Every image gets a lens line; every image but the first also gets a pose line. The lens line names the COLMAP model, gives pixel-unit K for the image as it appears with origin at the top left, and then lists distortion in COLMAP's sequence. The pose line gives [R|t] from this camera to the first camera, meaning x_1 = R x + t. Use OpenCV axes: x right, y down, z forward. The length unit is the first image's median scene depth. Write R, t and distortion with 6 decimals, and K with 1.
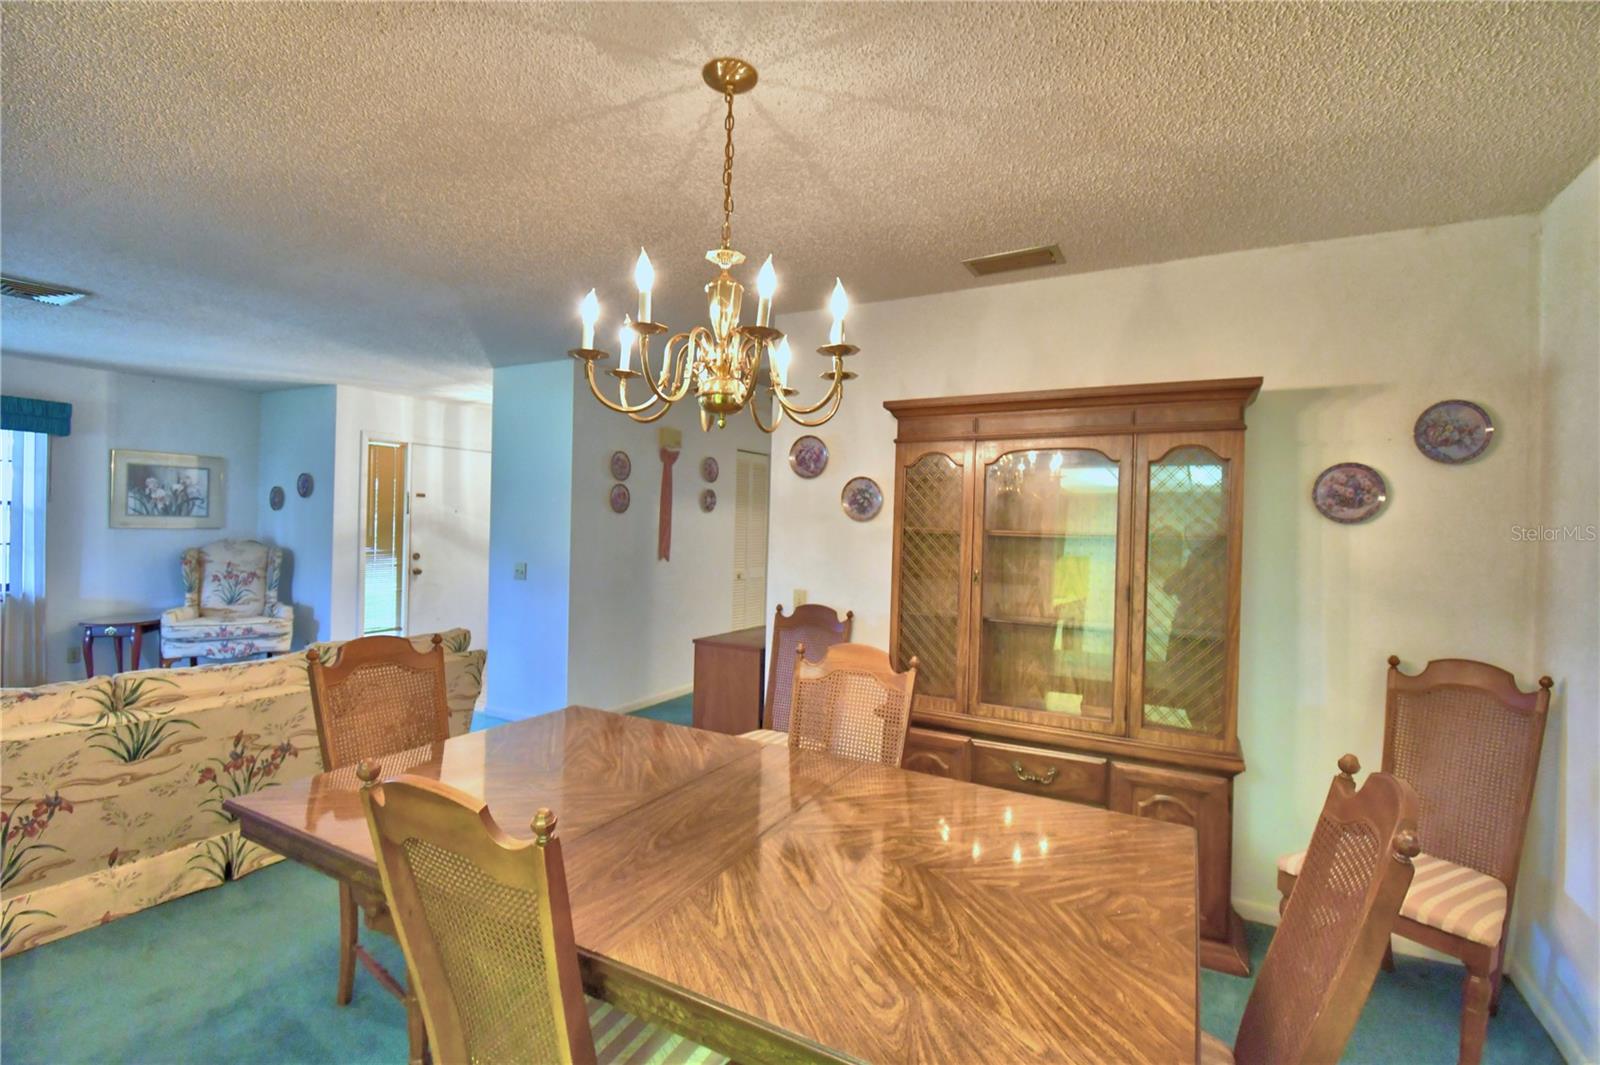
lens RADIAL K [[732.1, 0, 799.0], [0, 732.1, 534.4], [0, 0, 1]] dist [0.022387, -0.028201]
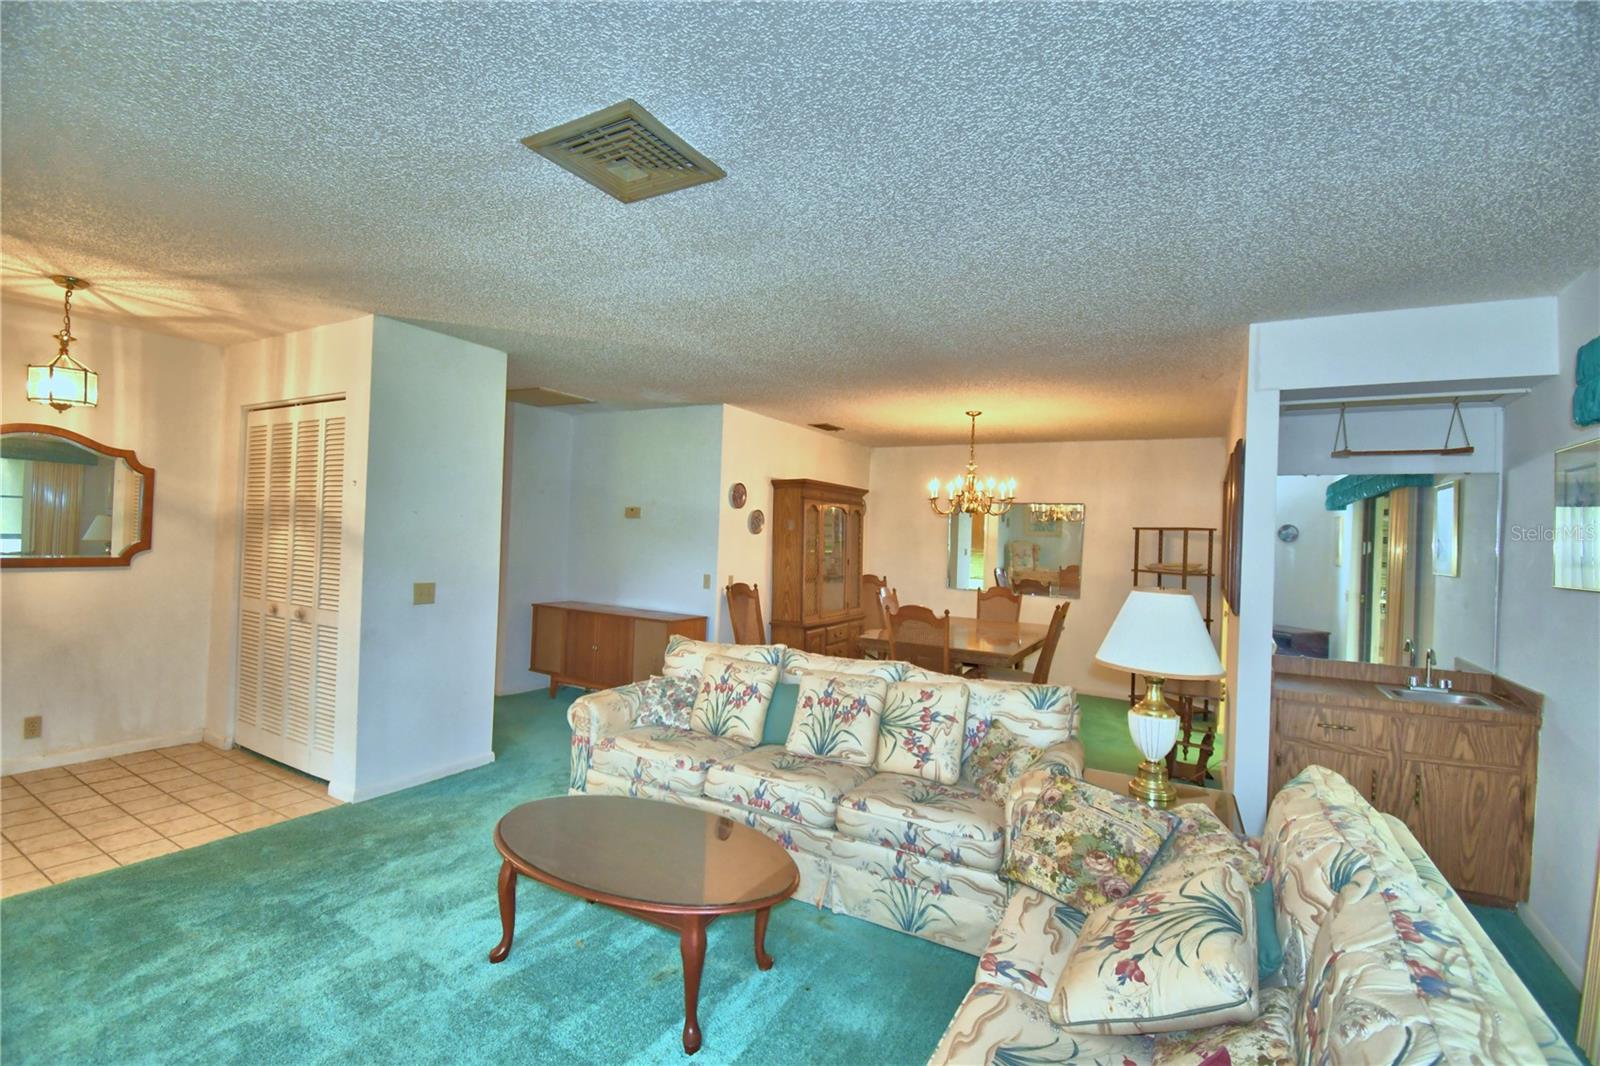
lens RADIAL K [[700.3, 0, 798.4], [0, 700.3, 533.5], [0, 0, 1]] dist [0.024019, -0.028994]
pose [[0.021504, -0.020858, 0.999551, -0.929556], [-0.024382, 0.999474, 0.021381, -0.032909], [-0.999471, -0.024830, 0.020984, 0.485910]]
